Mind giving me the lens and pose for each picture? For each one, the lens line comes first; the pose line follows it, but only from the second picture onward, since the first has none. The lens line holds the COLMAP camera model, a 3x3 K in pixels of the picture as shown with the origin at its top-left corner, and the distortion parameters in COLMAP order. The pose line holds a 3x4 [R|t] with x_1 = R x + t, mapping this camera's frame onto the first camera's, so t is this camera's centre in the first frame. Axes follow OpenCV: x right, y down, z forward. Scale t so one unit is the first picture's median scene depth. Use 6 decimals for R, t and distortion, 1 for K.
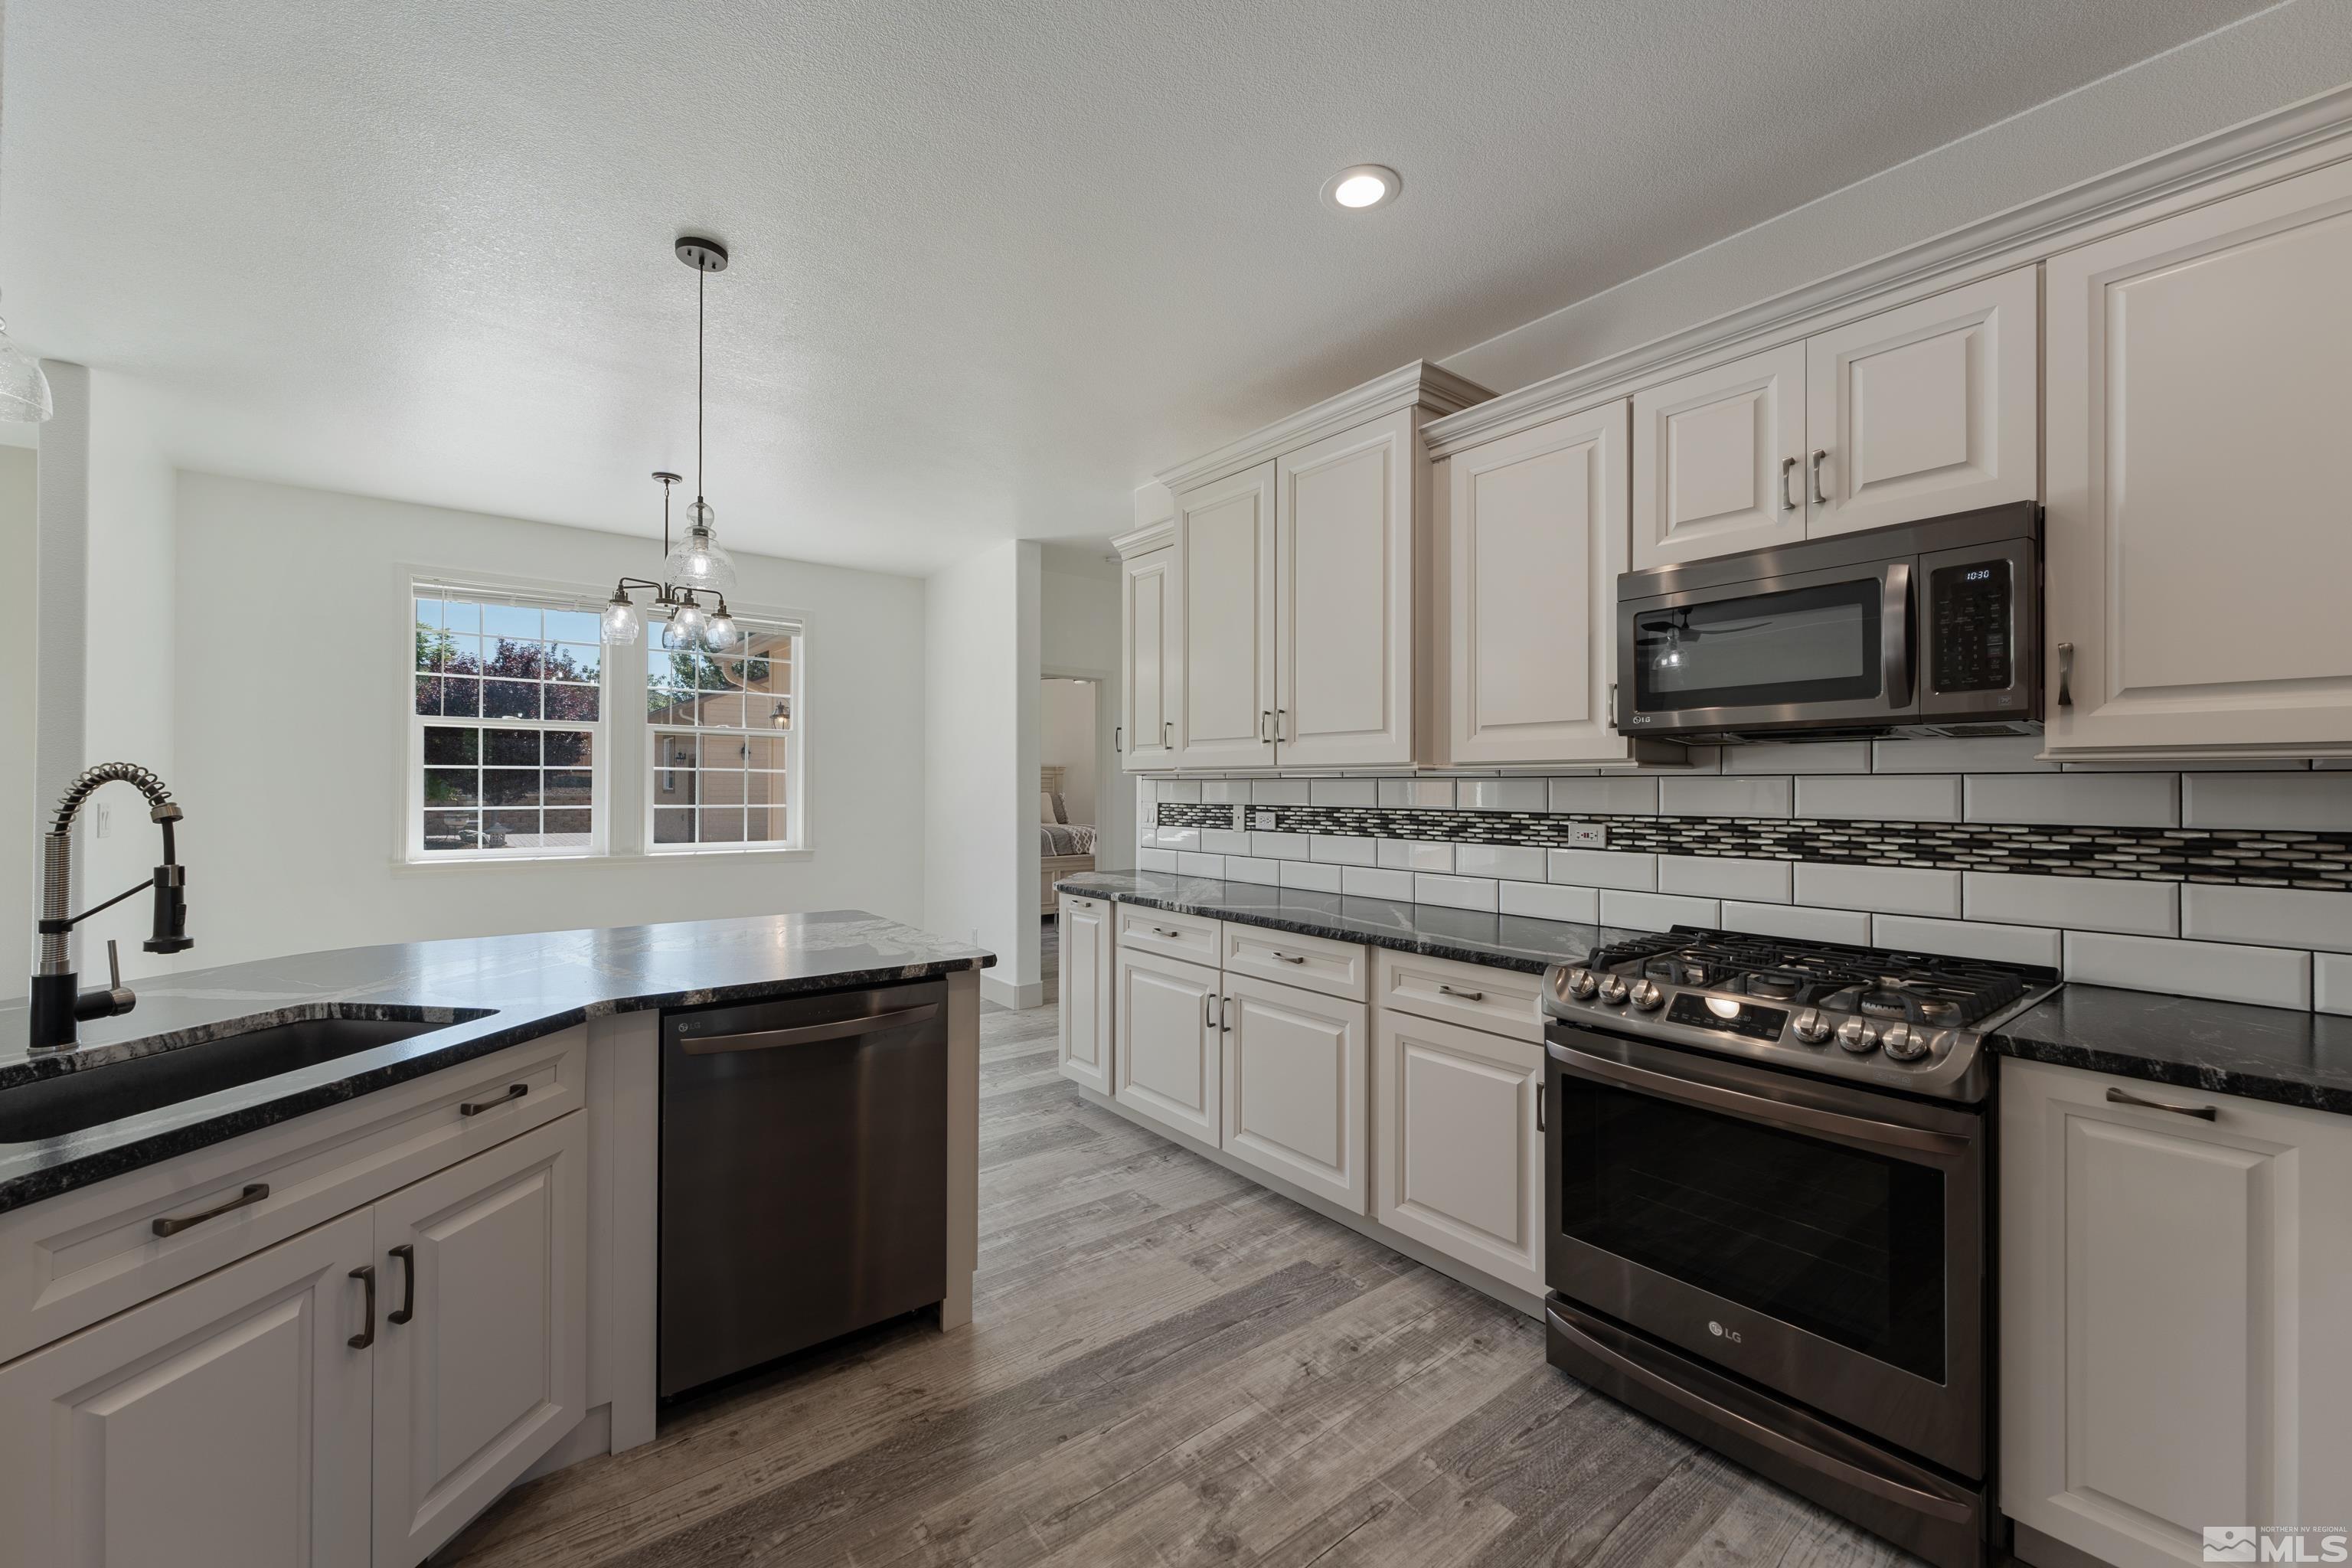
lens RADIAL K [[938.7, 0, 1177.4], [0, 938.7, 772.6], [0, 0, 1]] dist [0.000947, 0.000002]
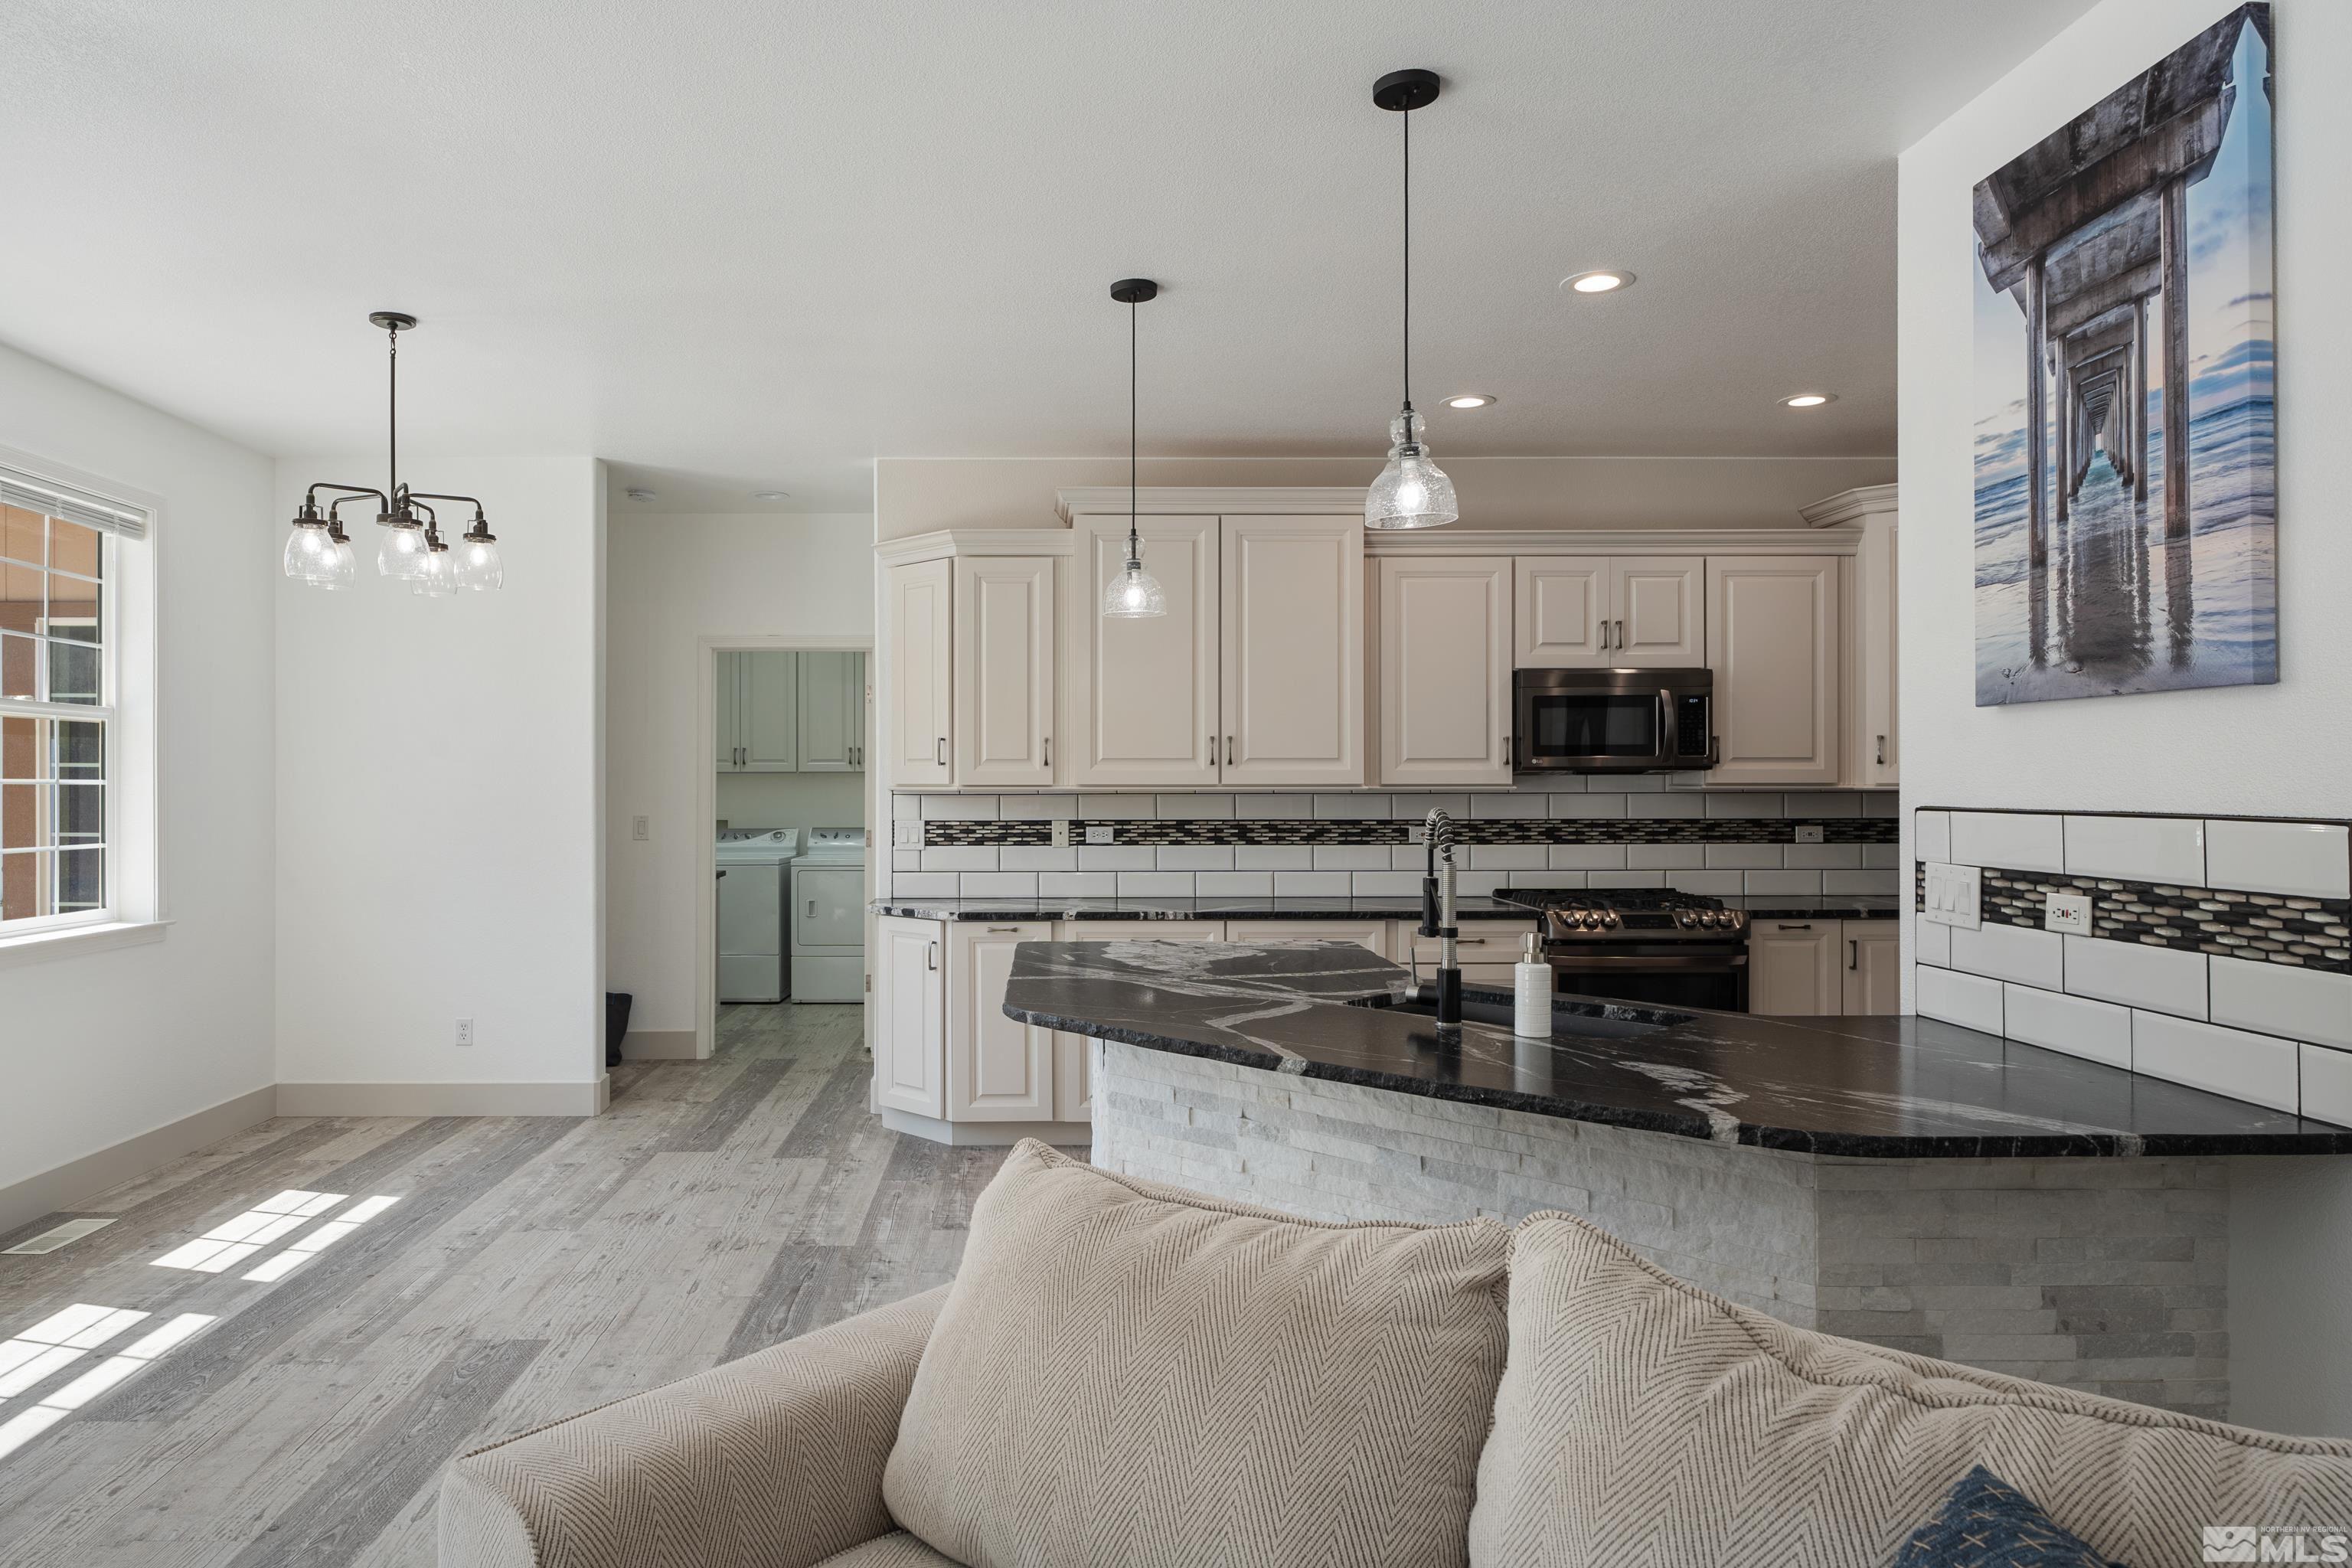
lens RADIAL K [[1445.2, 0, 1049.4], [0, 1445.2, 780.7], [0, 0, 1]] dist [0.000741, -0.001190]
pose [[0.610745, -0.004143, 0.791816, -1.416152], [-0.008219, 0.999899, 0.011571, -0.031085], [-0.791785, -0.013575, 0.610649, 0.090940]]
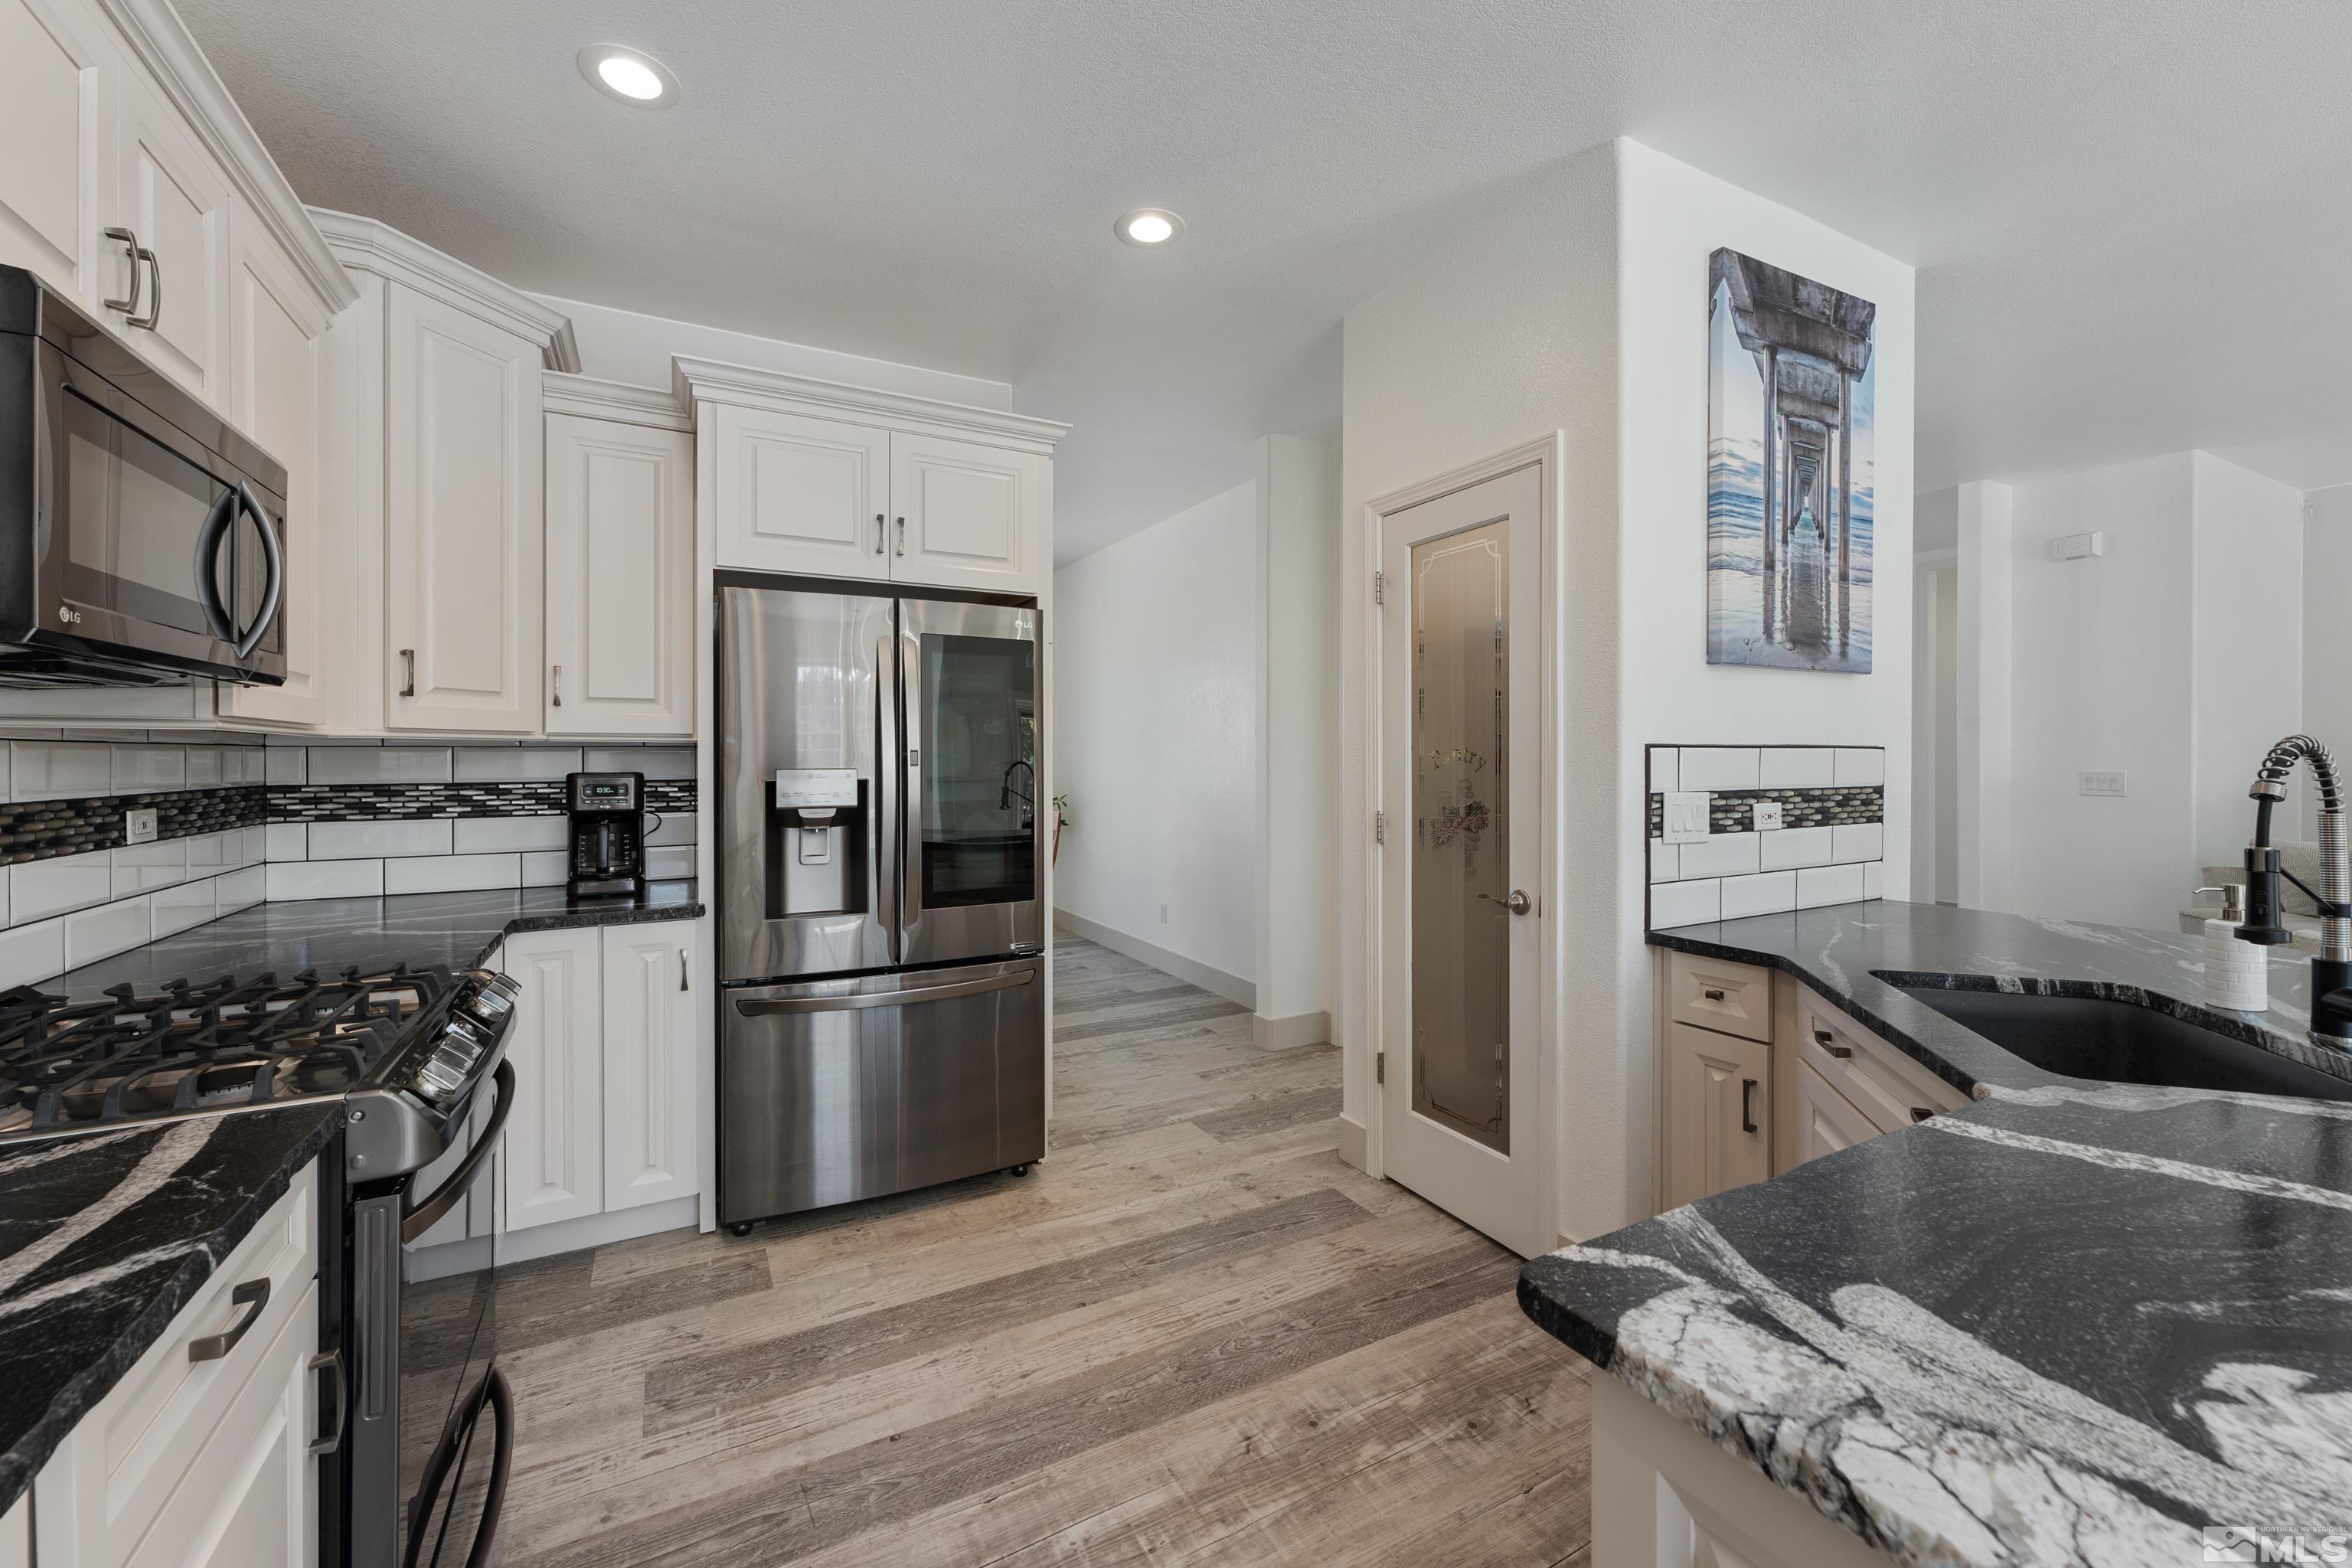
lens RADIAL K [[943.4, 0, 1180.1], [0, 943.4, 759.7], [0, 0, 1]] dist [0.000303, -0.000236]
pose [[-0.986210, -0.002813, 0.165475, -0.091886], [-0.004728, 0.999926, -0.011178, 0.012927], [-0.165431, -0.011807, -0.986151, 0.956565]]
